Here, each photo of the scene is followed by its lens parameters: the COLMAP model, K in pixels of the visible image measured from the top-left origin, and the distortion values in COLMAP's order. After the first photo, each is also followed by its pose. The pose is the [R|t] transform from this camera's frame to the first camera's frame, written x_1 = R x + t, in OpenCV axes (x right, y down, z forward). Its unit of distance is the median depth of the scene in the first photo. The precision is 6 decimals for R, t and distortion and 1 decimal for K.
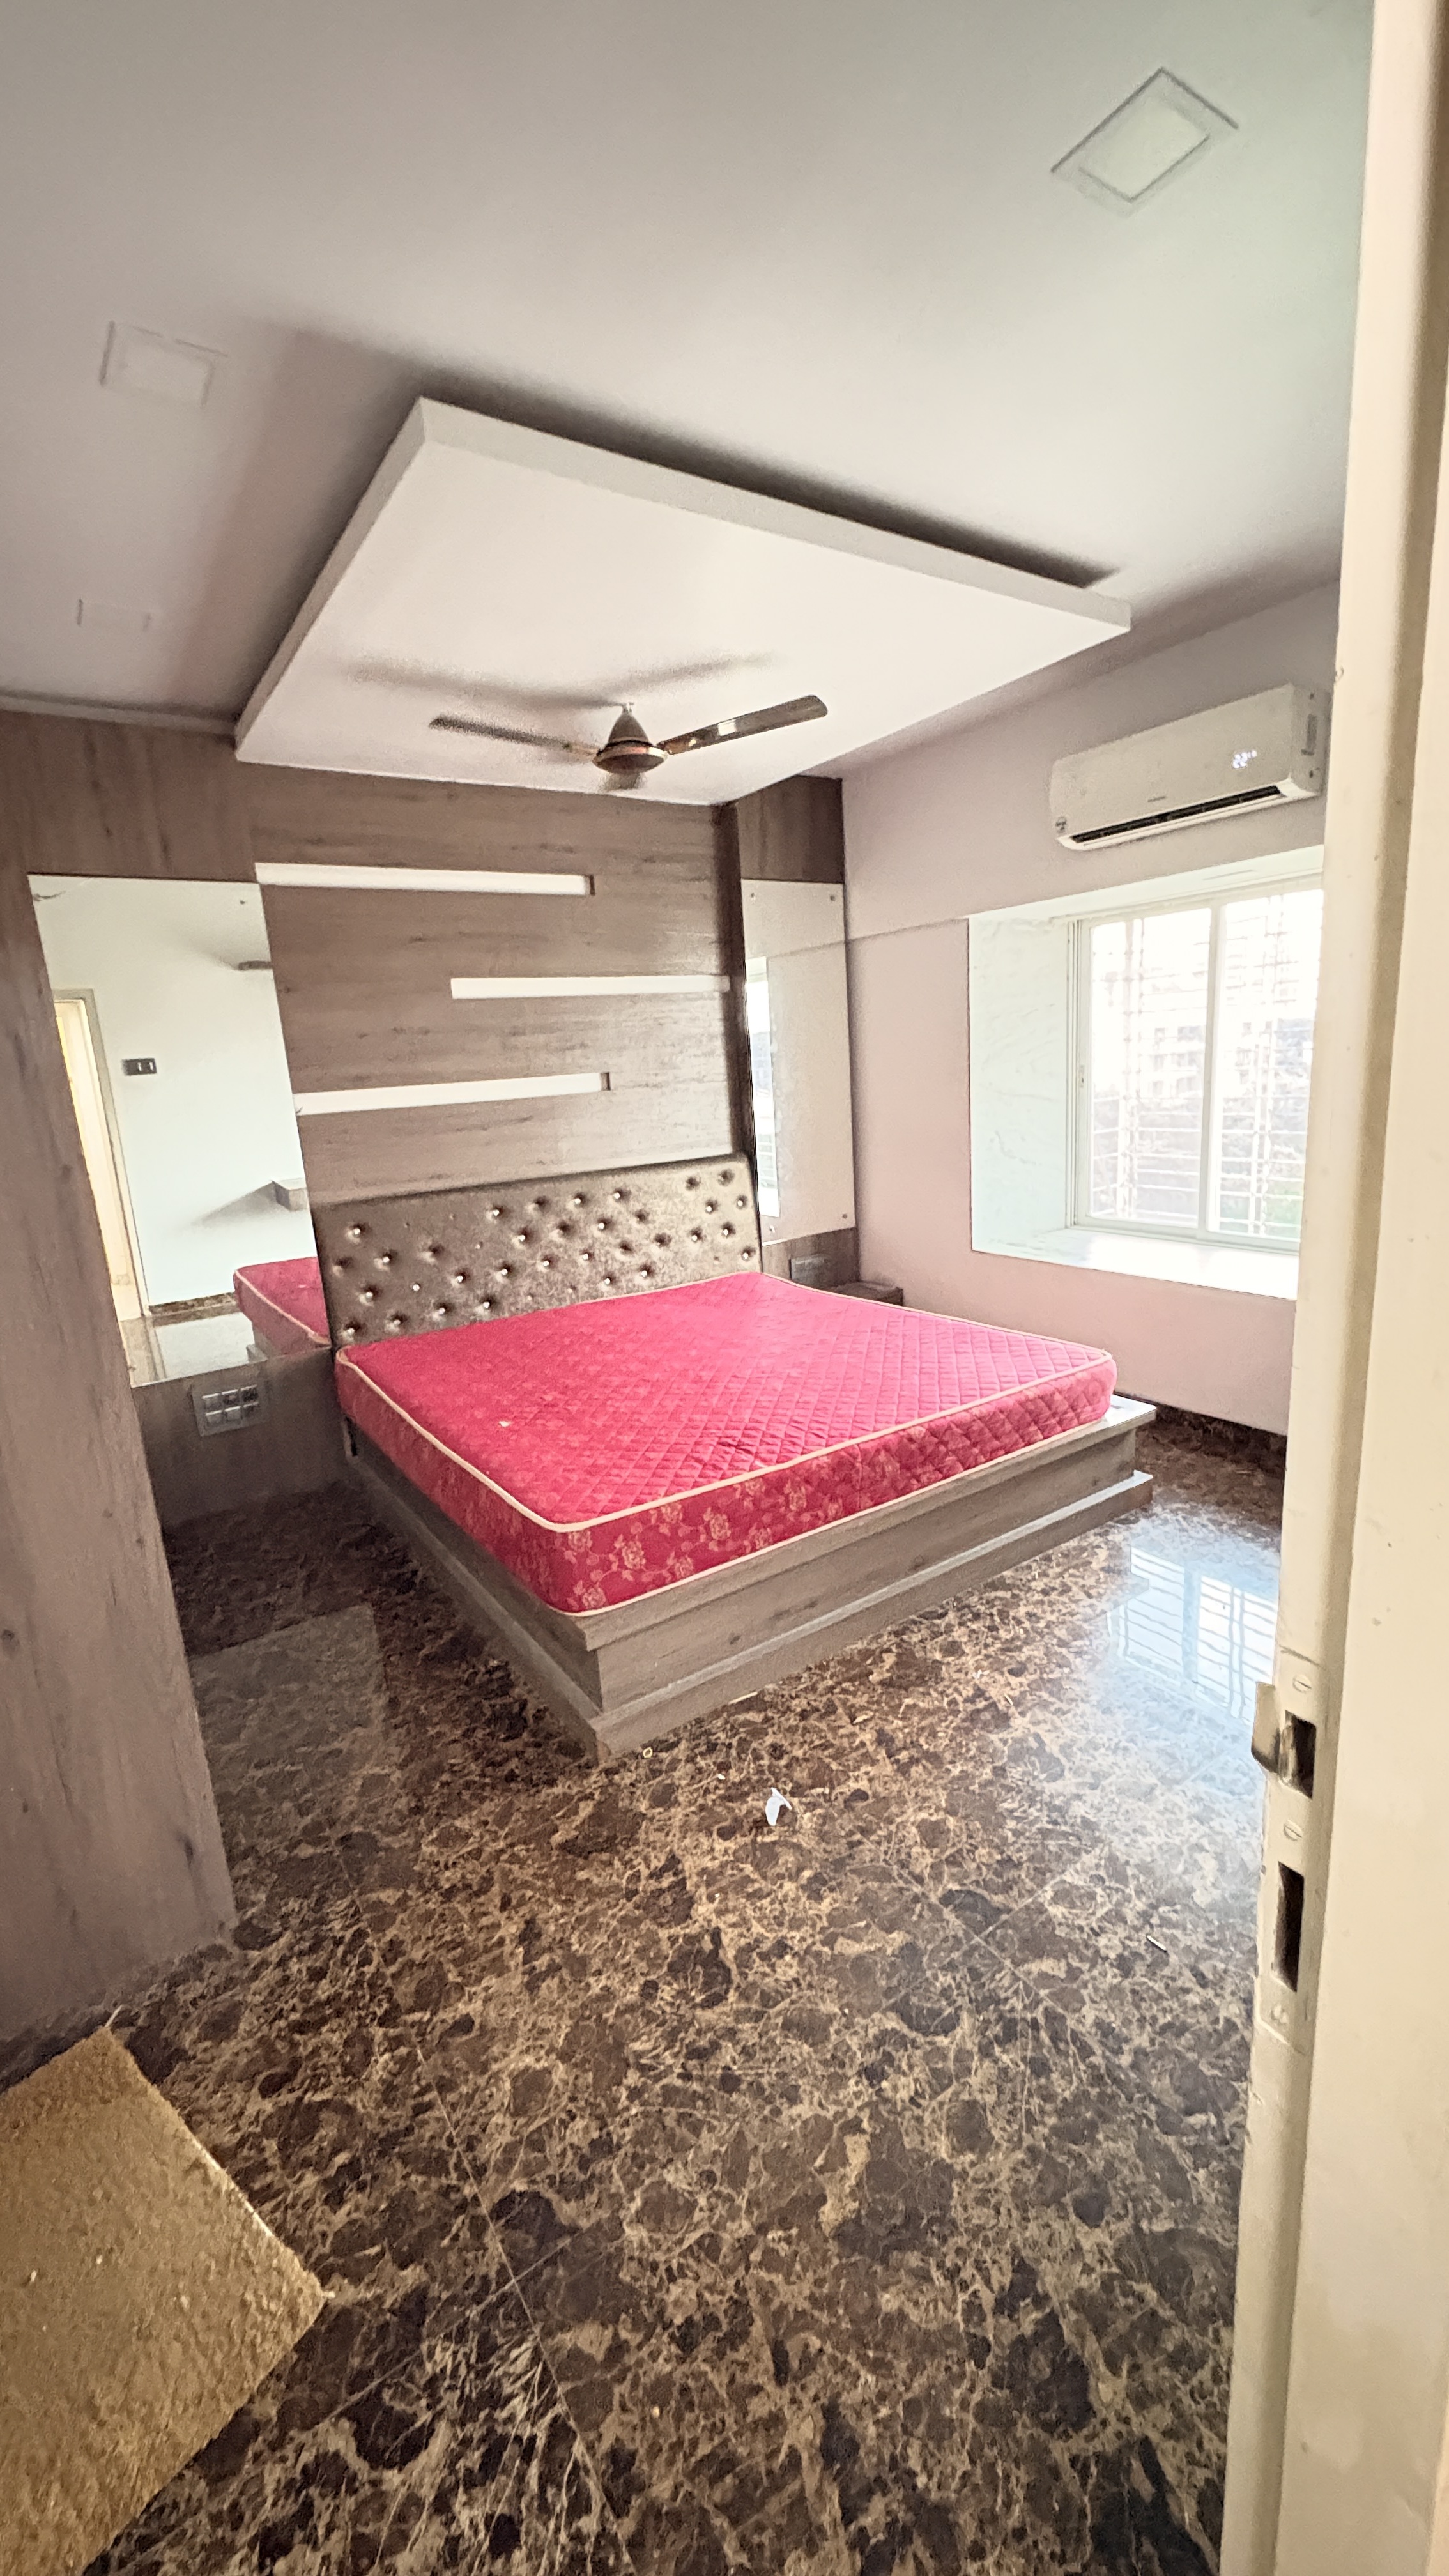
lens RADIAL K [[1022.6, 0, 725.3], [0, 1022.6, 1284.3], [0, 0, 1]] dist [-0.001568, -0.000197]
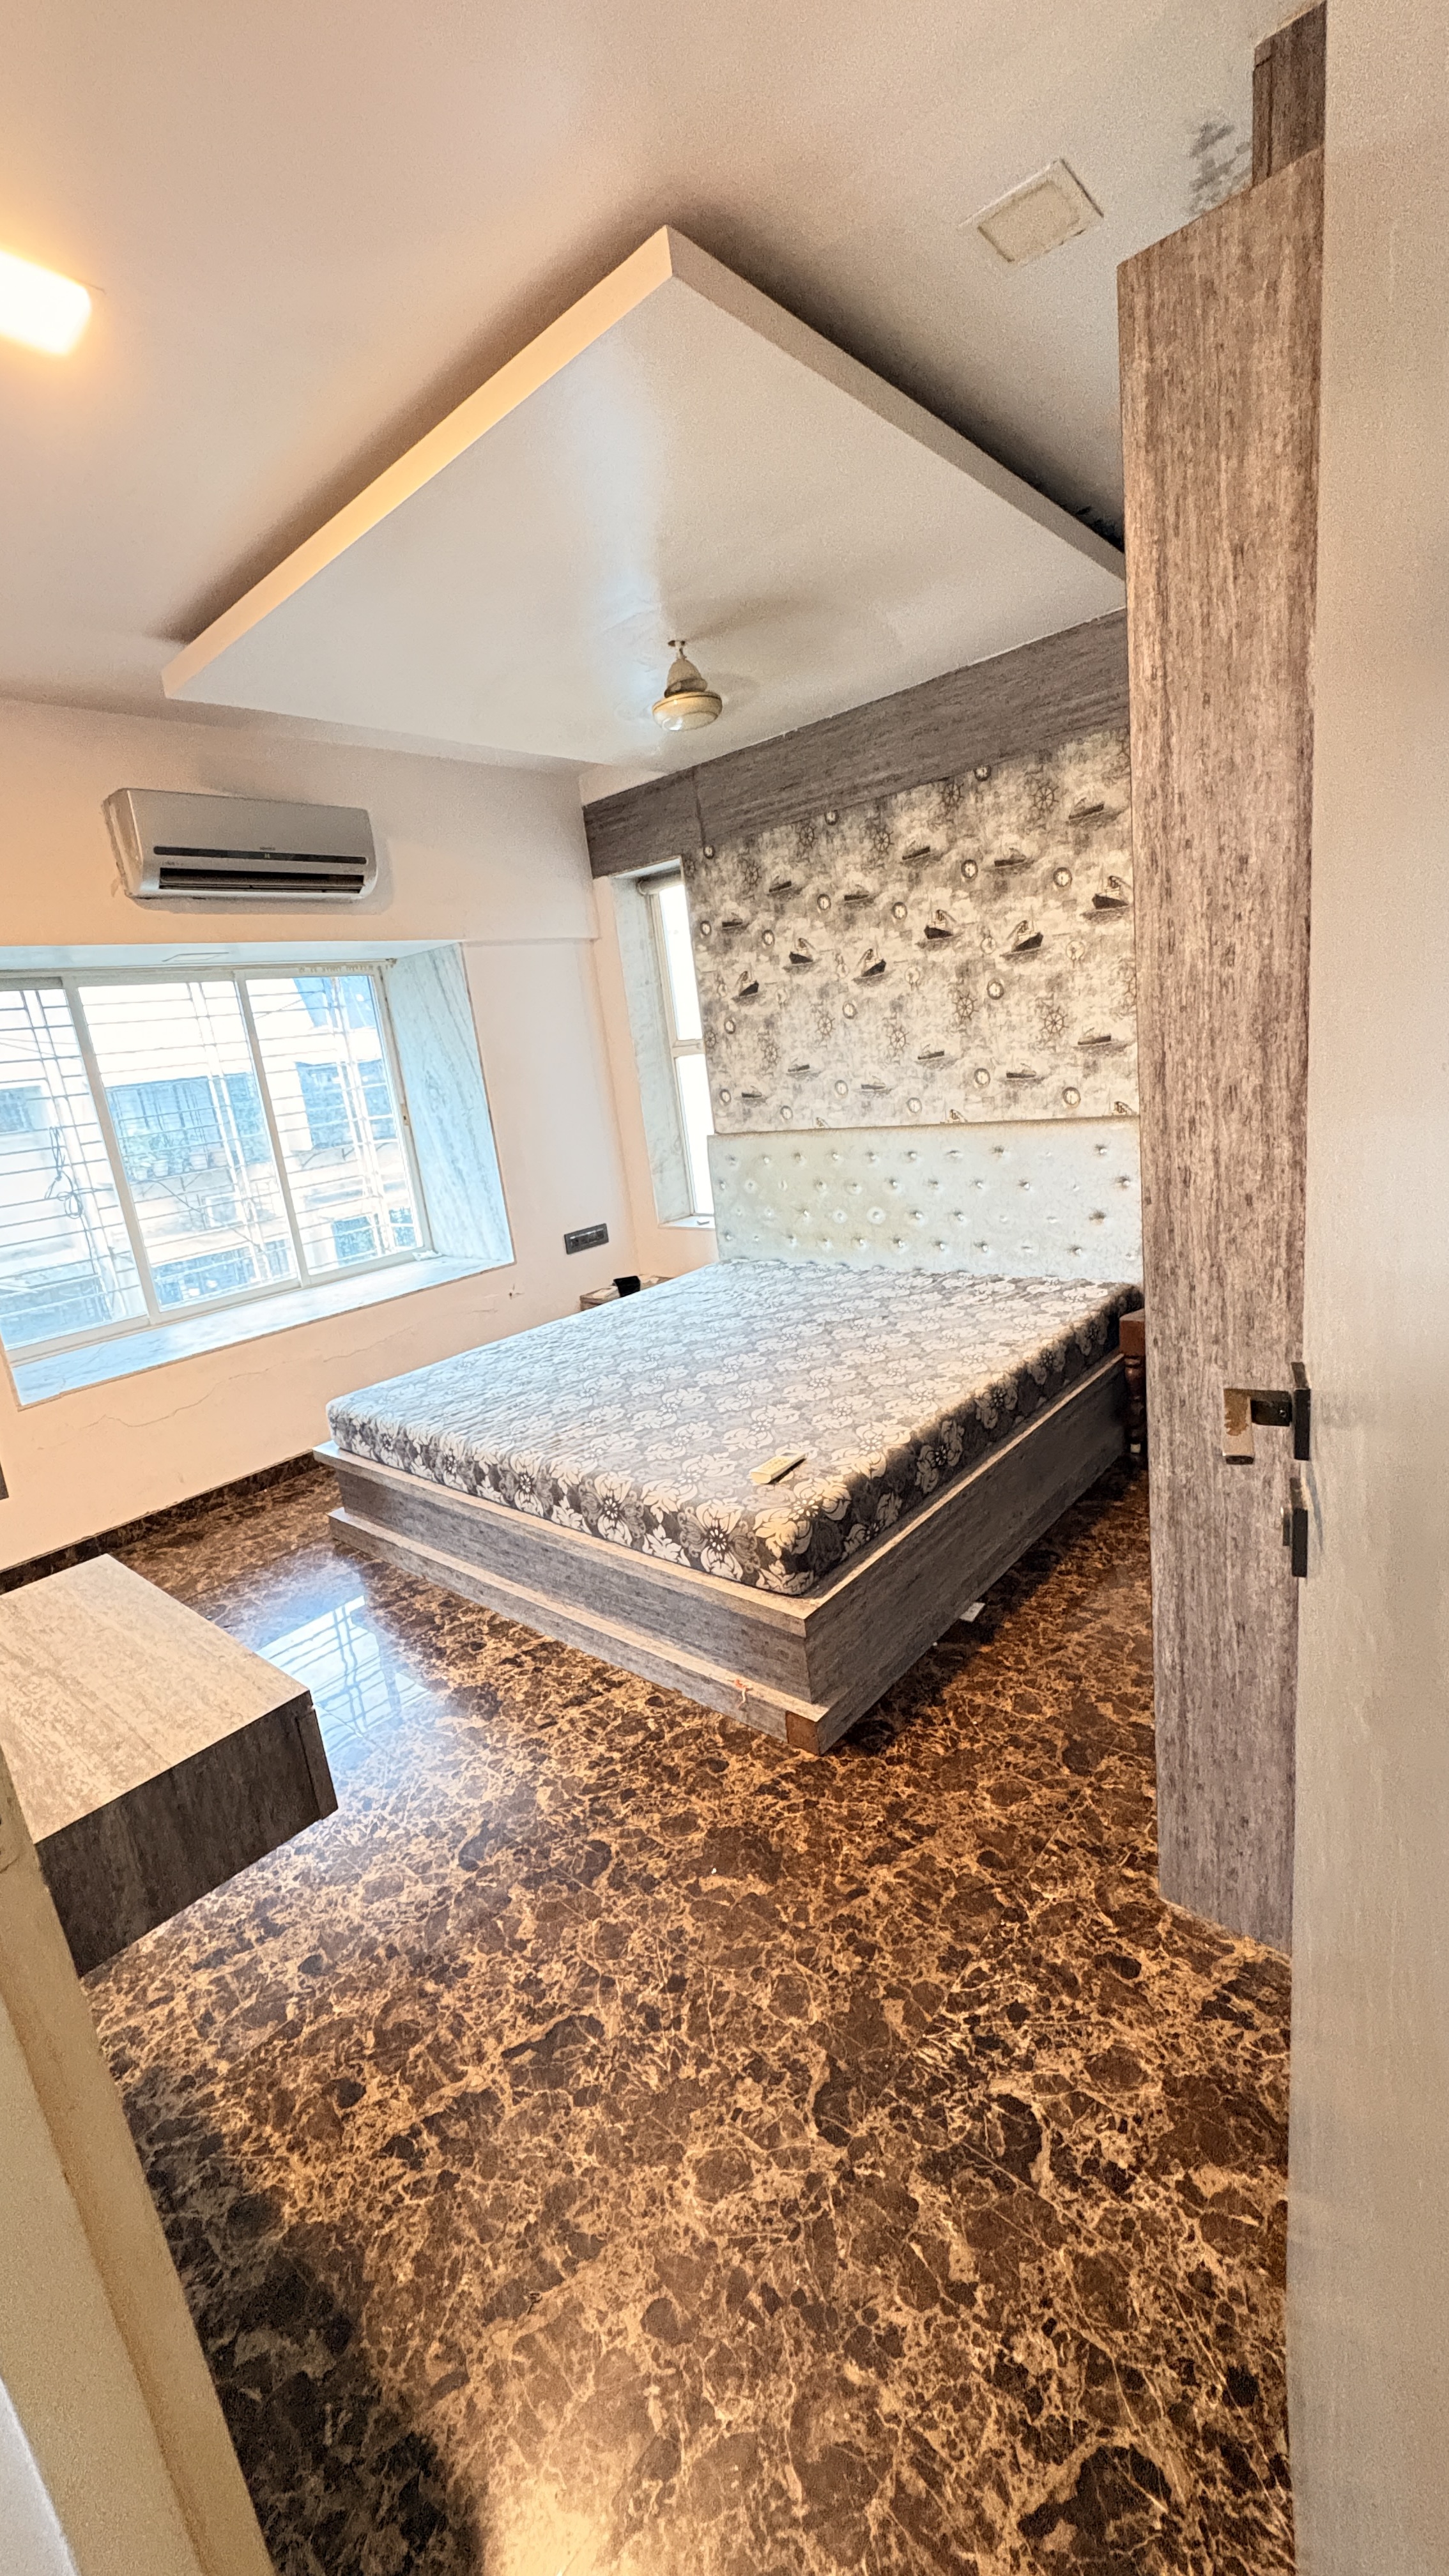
lens RADIAL K [[1022.6, 0, 718.4], [0, 1022.6, 1288.6], [0, 0, 1]] dist [-0.001568, -0.000197]
pose [[-0.243035, -0.135301, 0.960535, -1.166095], [0.346973, 0.912583, 0.216338, -0.131960], [-0.905839, 0.385858, -0.174844, 1.067694]]
